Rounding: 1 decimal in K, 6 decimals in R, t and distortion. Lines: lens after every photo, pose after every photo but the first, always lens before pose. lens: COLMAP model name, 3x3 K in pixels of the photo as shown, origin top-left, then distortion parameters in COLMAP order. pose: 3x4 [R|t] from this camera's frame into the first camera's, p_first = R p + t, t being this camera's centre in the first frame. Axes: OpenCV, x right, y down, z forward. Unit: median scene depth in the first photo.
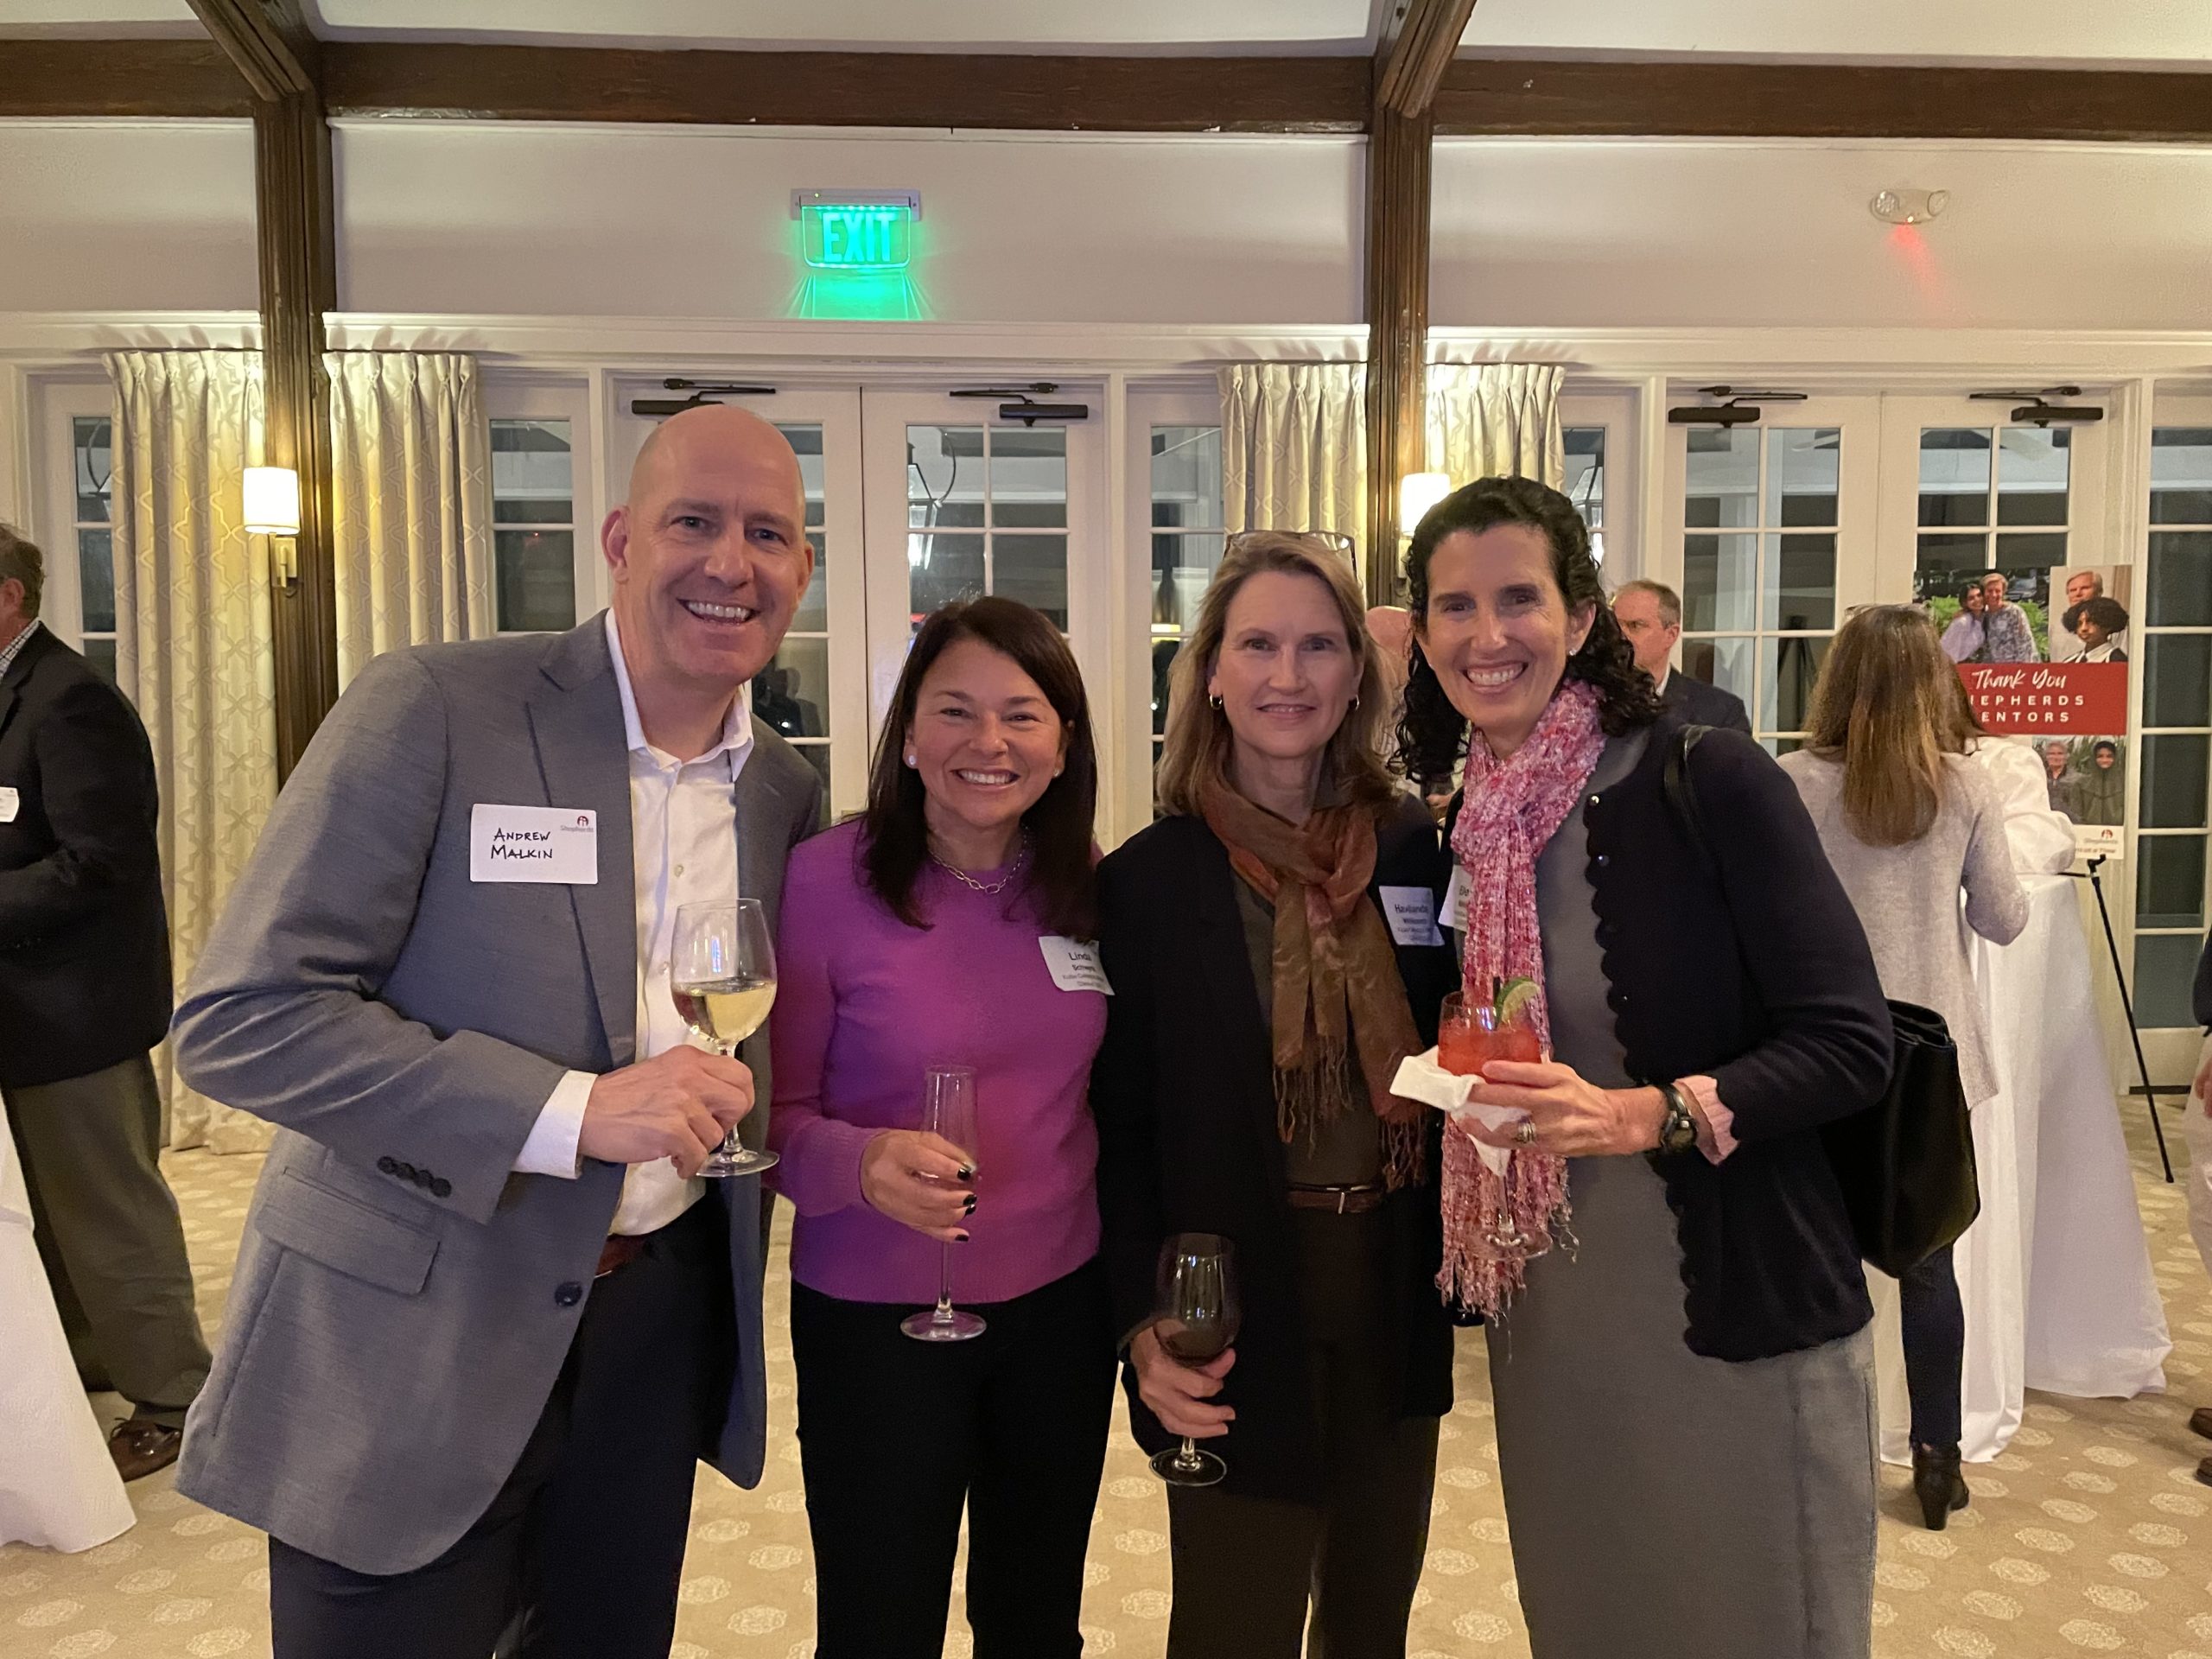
lens RADIAL K [[1646.2, 0, 1106.0], [0, 1646.2, 829.5], [0, 0, 1]] dist [0.072573, -0.094890]
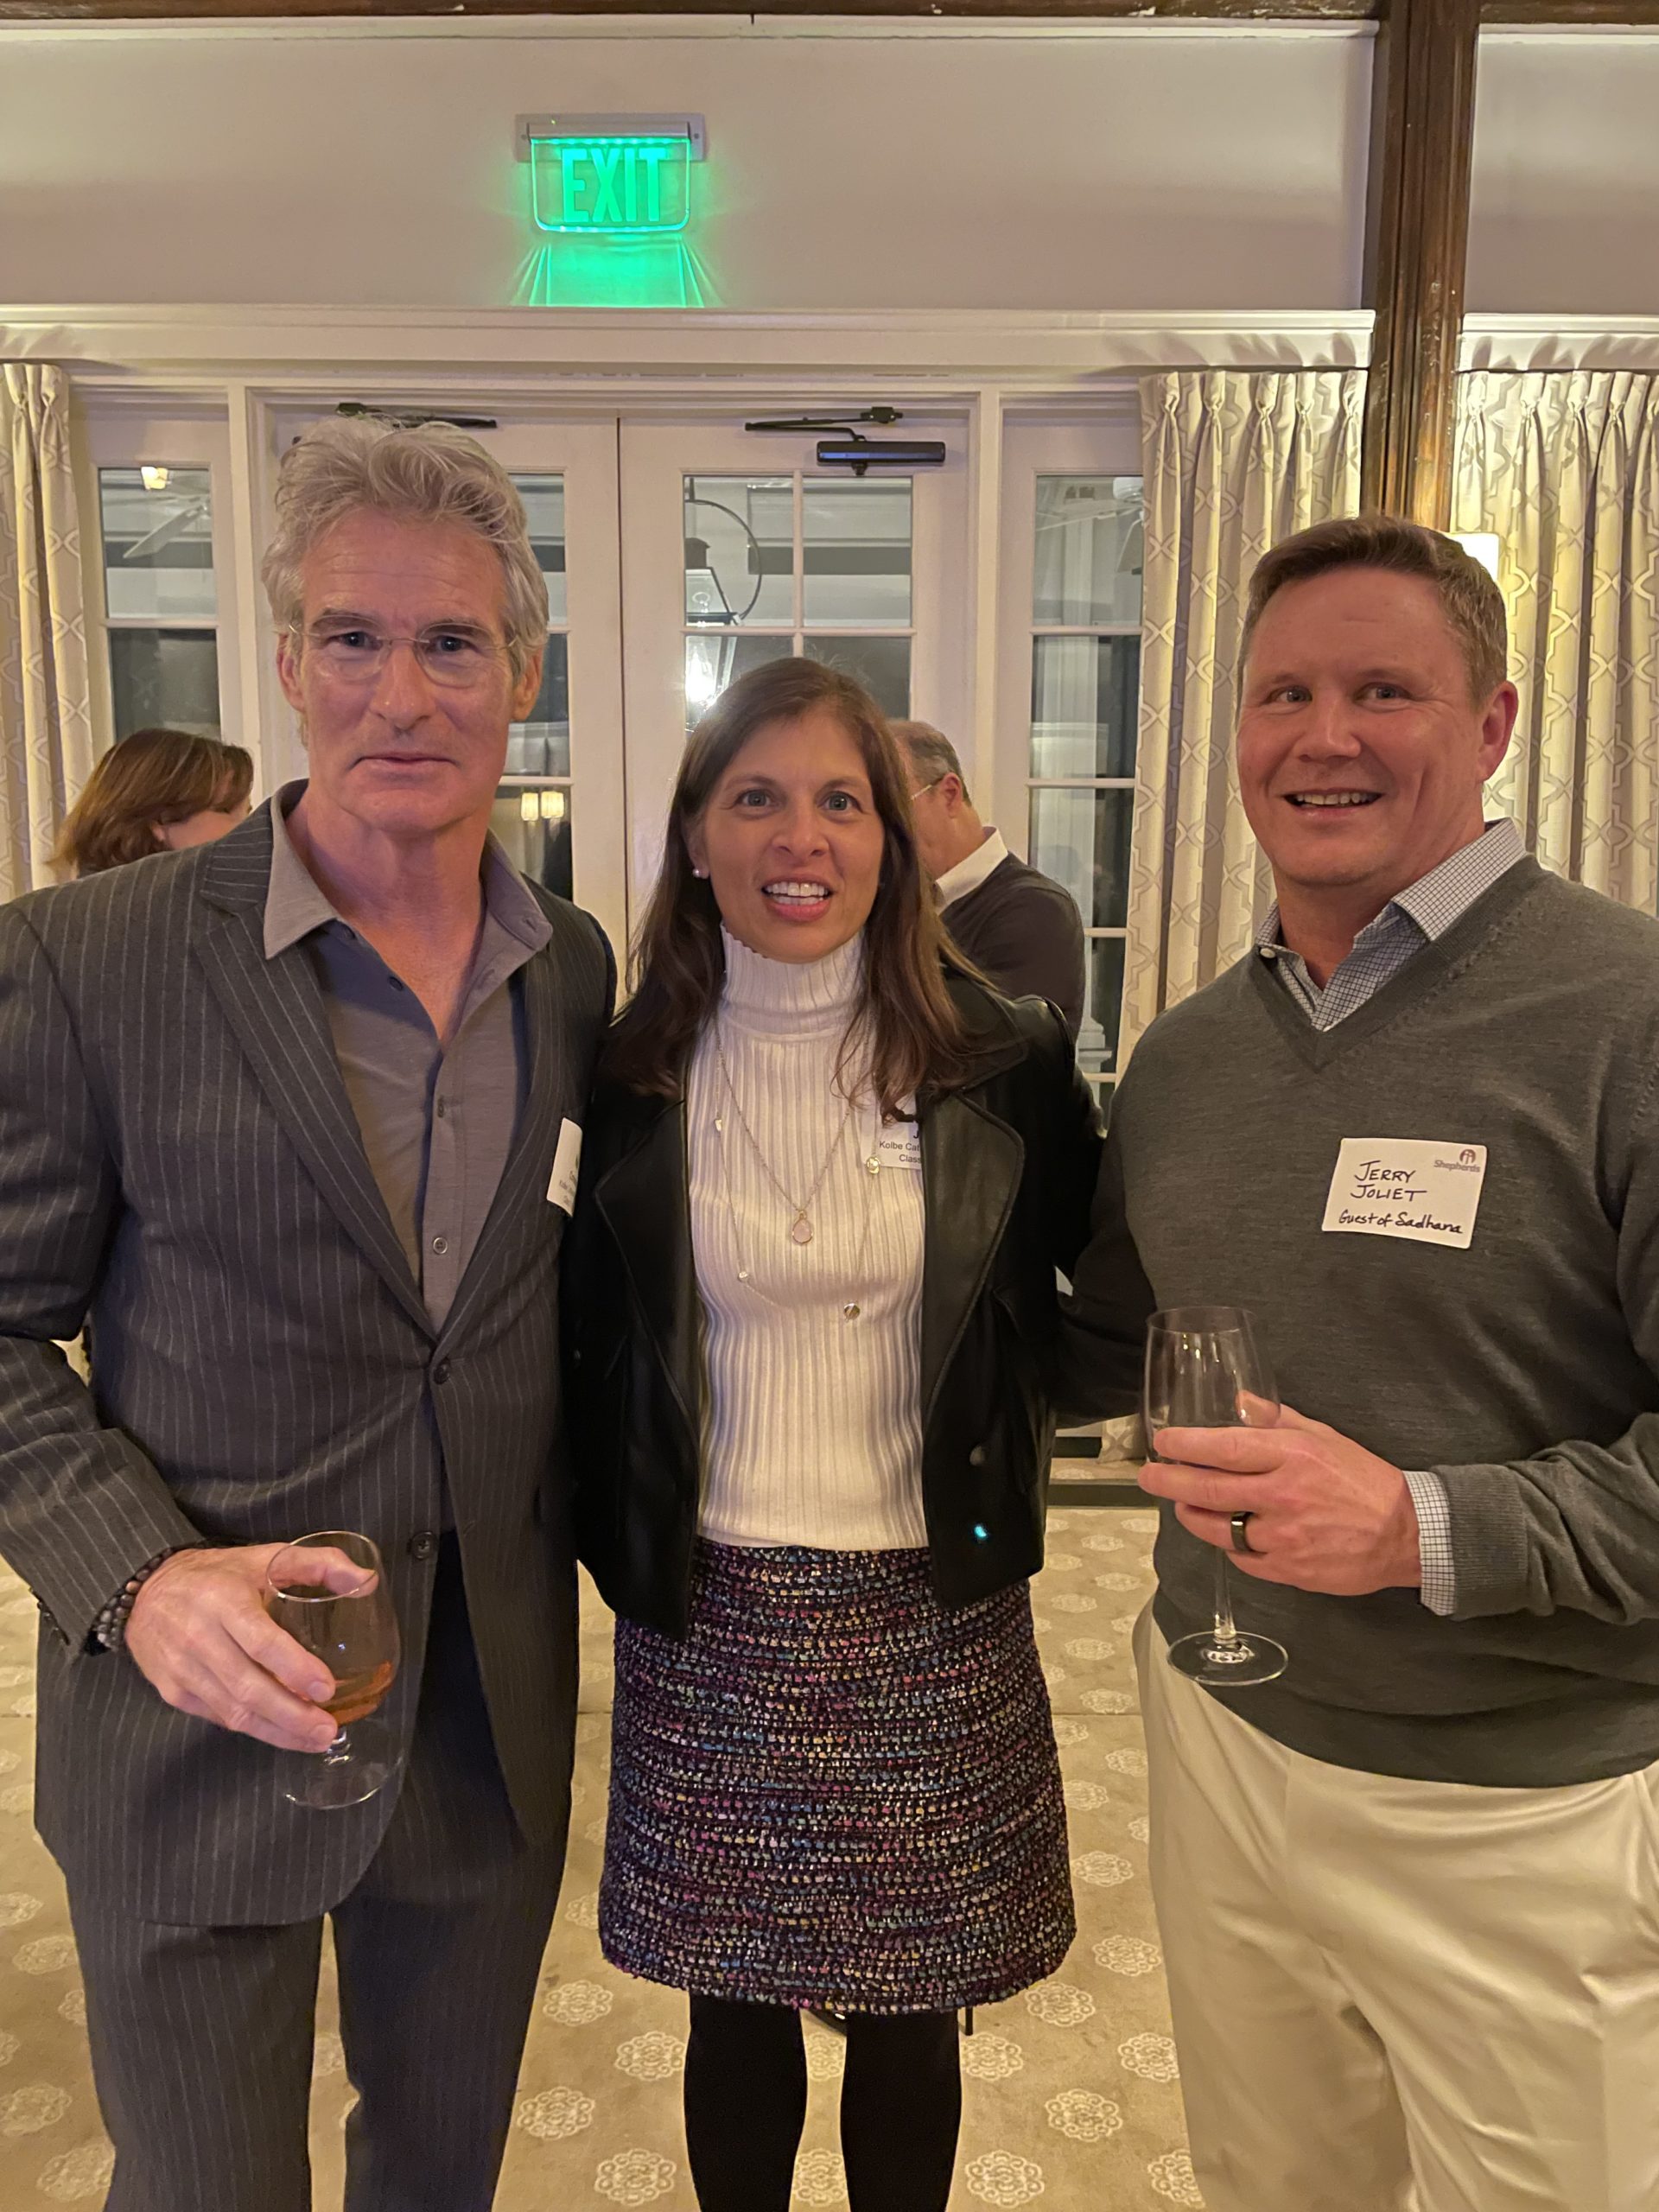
lens RADIAL K [[1687.5, 0, 827.2], [0, 1687.5, 1121.0], [0, 0, 1]] dist [0.078754, -0.102441]
pose [[0.998315, 0.017597, -0.055288, -0.016343], [-0.014140, 0.997957, 0.062305, -0.019860], [0.056271, -0.061418, 0.996525, 0.283066]]
